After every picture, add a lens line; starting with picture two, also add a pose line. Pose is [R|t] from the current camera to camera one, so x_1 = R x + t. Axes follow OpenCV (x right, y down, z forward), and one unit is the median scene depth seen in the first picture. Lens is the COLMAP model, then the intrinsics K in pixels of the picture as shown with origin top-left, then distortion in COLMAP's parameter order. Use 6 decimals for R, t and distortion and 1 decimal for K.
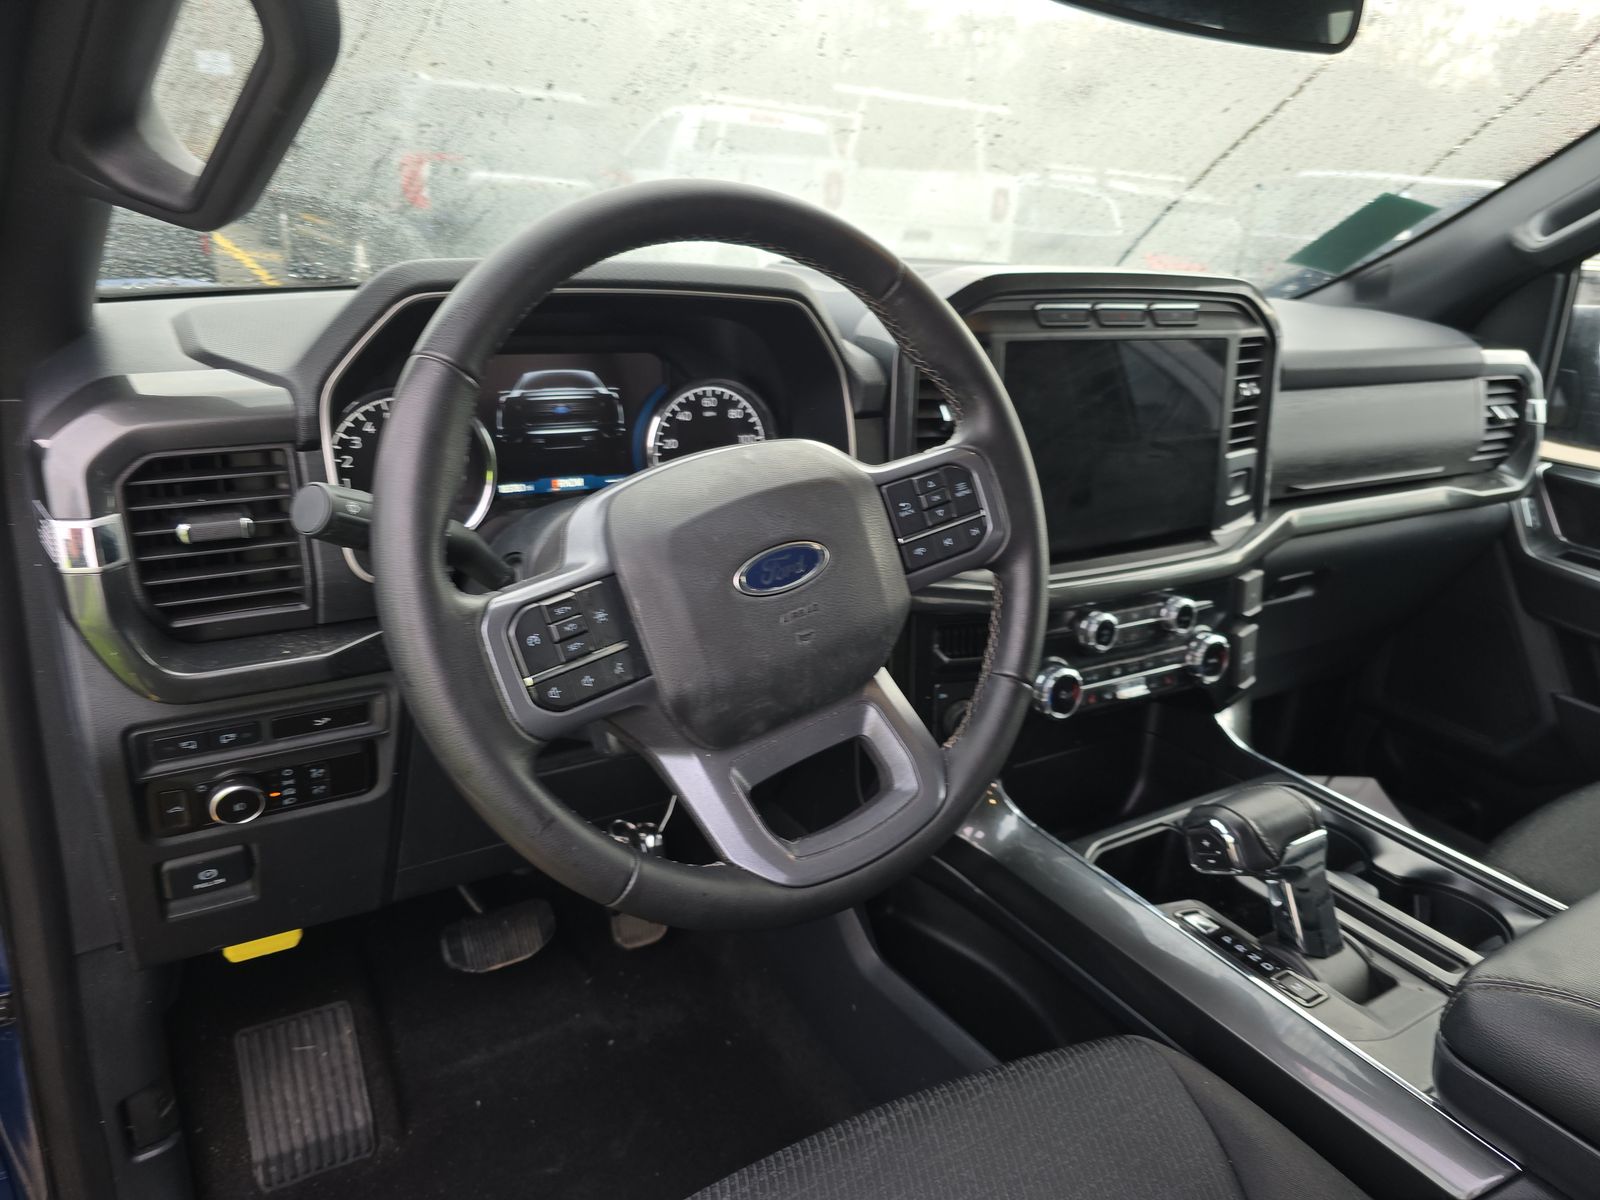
lens RADIAL K [[1069.1, 0, 800.0], [0, 1069.1, 600.0], [0, 0, 1]] dist [0.020877, -0.016779]
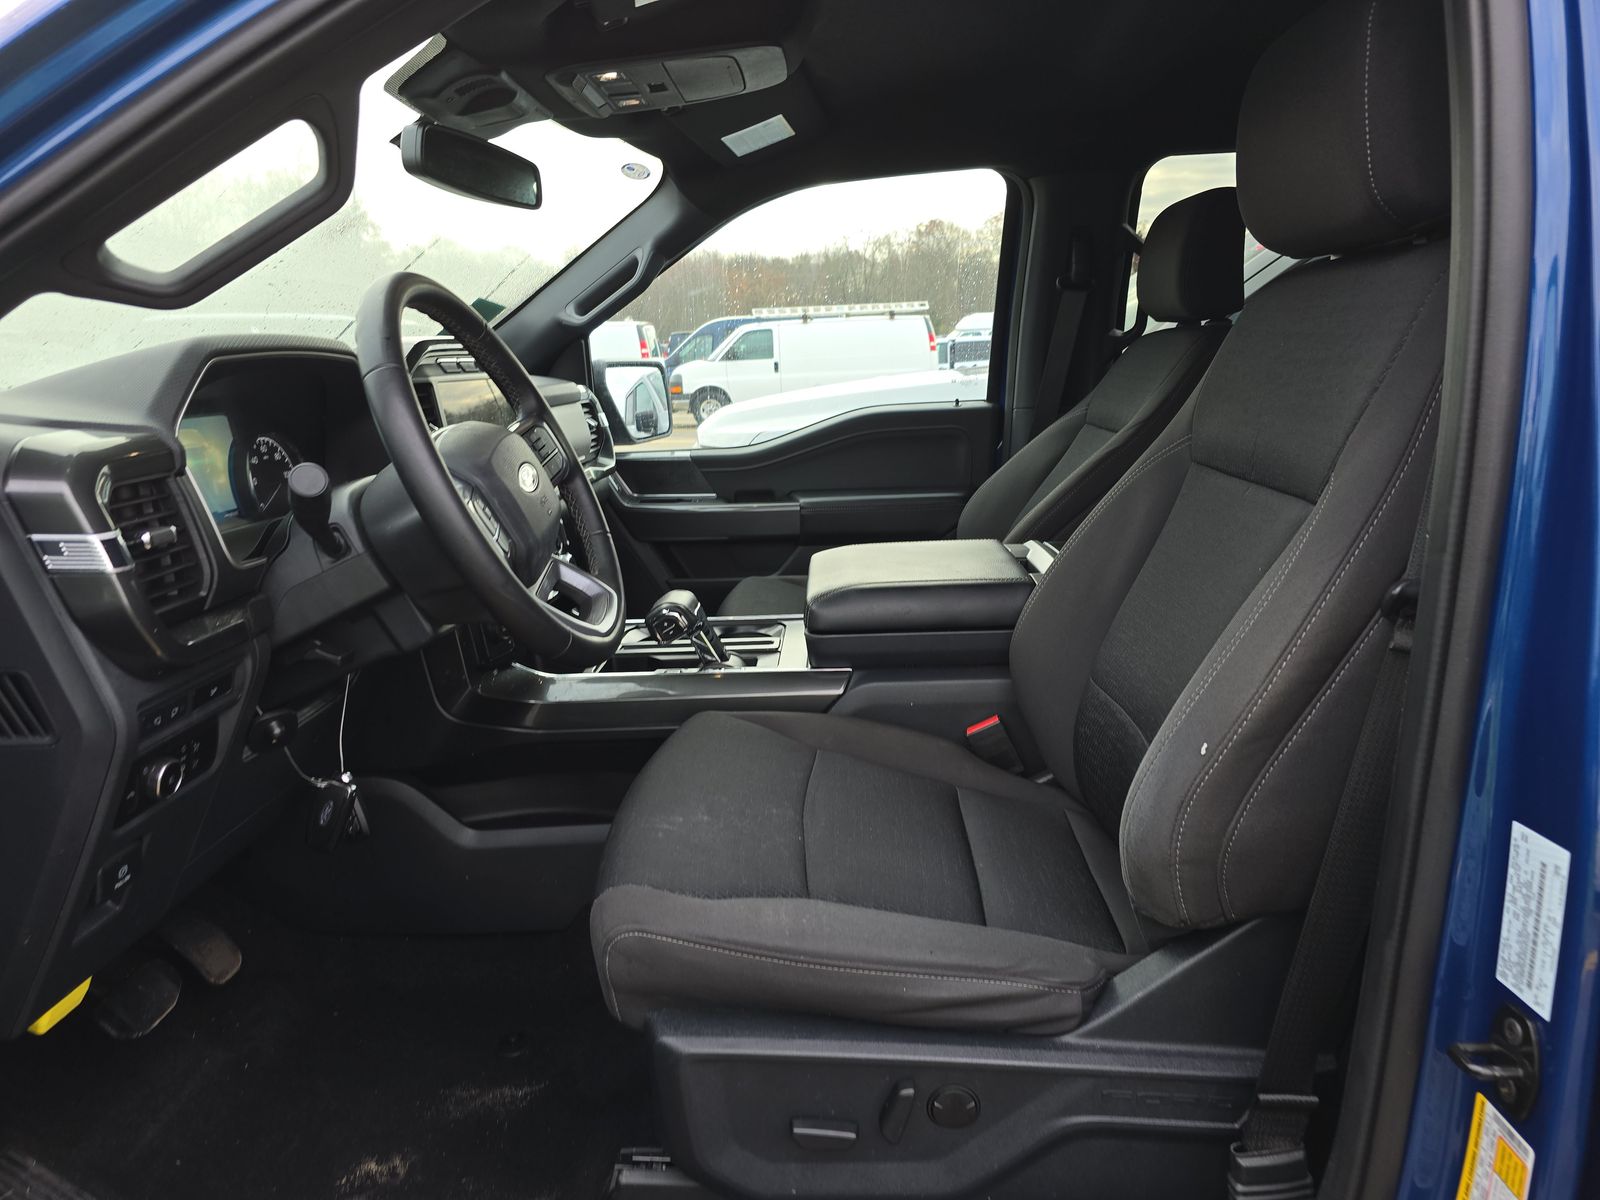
lens RADIAL K [[1069.1, 0, 800.0], [0, 1069.1, 600.0], [0, 0, 1]] dist [0.020877, -0.016779]
pose [[0.551098, -0.256822, 0.793936, -0.803917], [0.348311, 0.935405, 0.060810, 0.135880], [-0.758268, 0.243024, 0.604953, -0.247555]]
